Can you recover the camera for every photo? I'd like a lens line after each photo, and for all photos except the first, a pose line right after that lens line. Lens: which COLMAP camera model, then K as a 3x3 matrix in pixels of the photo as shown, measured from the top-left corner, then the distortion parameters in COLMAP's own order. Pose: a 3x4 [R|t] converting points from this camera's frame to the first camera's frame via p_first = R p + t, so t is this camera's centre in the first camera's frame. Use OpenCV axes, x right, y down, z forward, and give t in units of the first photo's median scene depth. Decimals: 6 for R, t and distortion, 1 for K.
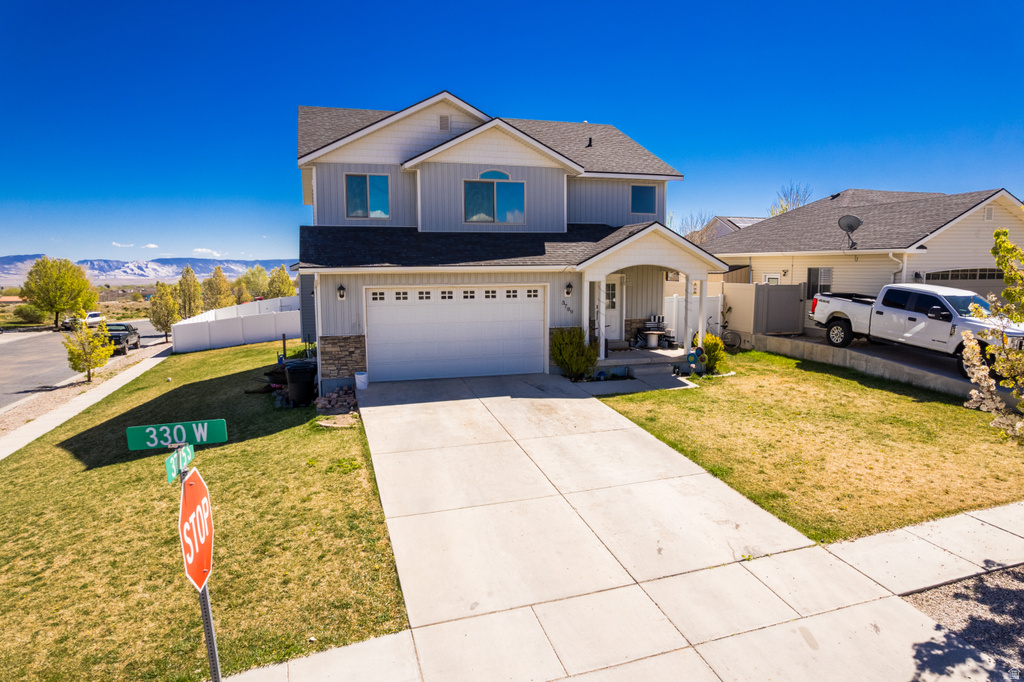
lens RADIAL K [[654.7, 0, 515.8], [0, 654.7, 346.2], [0, 0, 1]] dist [-0.072205, 0.060559]
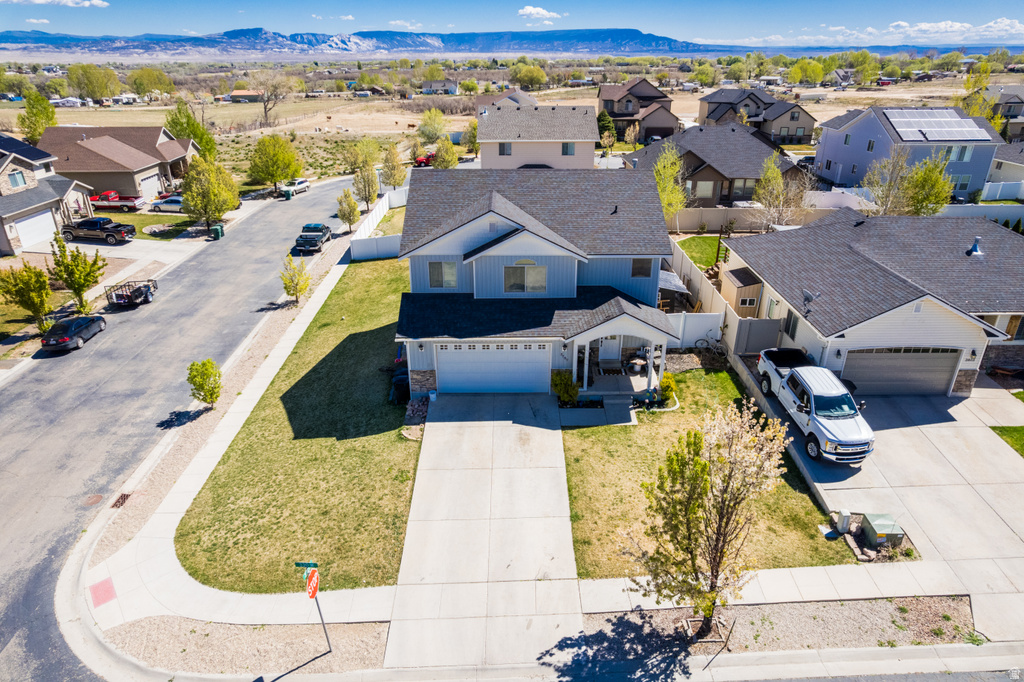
lens RADIAL K [[655.7, 0, 512.0], [0, 655.7, 341.0], [0, 0, 1]] dist [-0.075846, 0.071184]
pose [[0.957316, 0.124207, -0.260996, 0.545299], [-0.038049, 0.949259, 0.312187, -0.867860], [0.286529, -0.288931, 0.913466, -0.659623]]
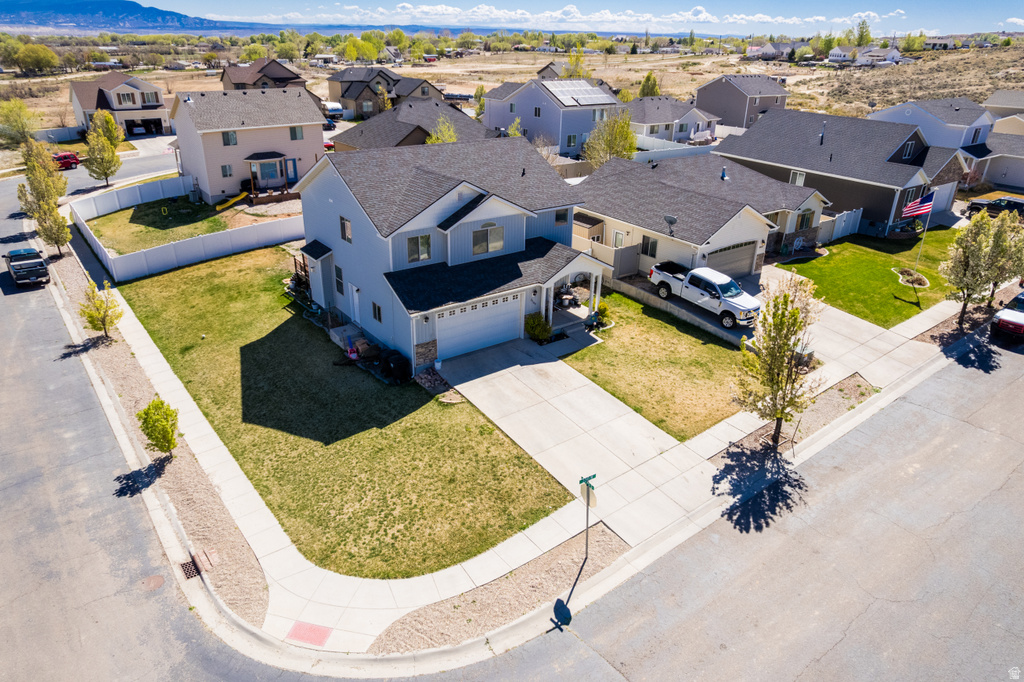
lens RADIAL K [[687.8, 0, 512.0], [0, 687.8, 341.0], [0, 0, 1]] dist [-0.076545, 0.071600]
pose [[0.940817, -0.115732, 0.318543, -0.874701], [0.010628, 0.949502, 0.313581, -0.820186], [-0.338749, -0.291637, 0.894537, -1.016274]]
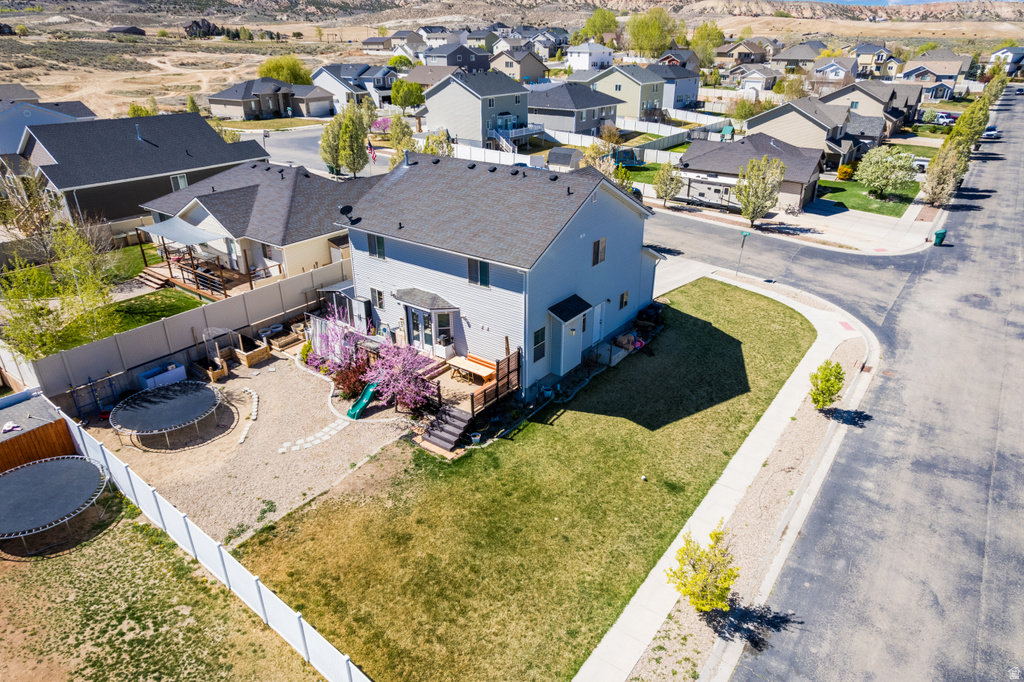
lens RADIAL K [[654.7, 0, 515.8], [0, 654.7, 346.2], [0, 0, 1]] dist [-0.072205, 0.060559]
pose [[-0.587010, -0.343560, 0.733066, -2.378758], [0.098063, 0.868649, 0.485627, -1.334314], [-0.803619, 0.356954, -0.476215, 3.441109]]
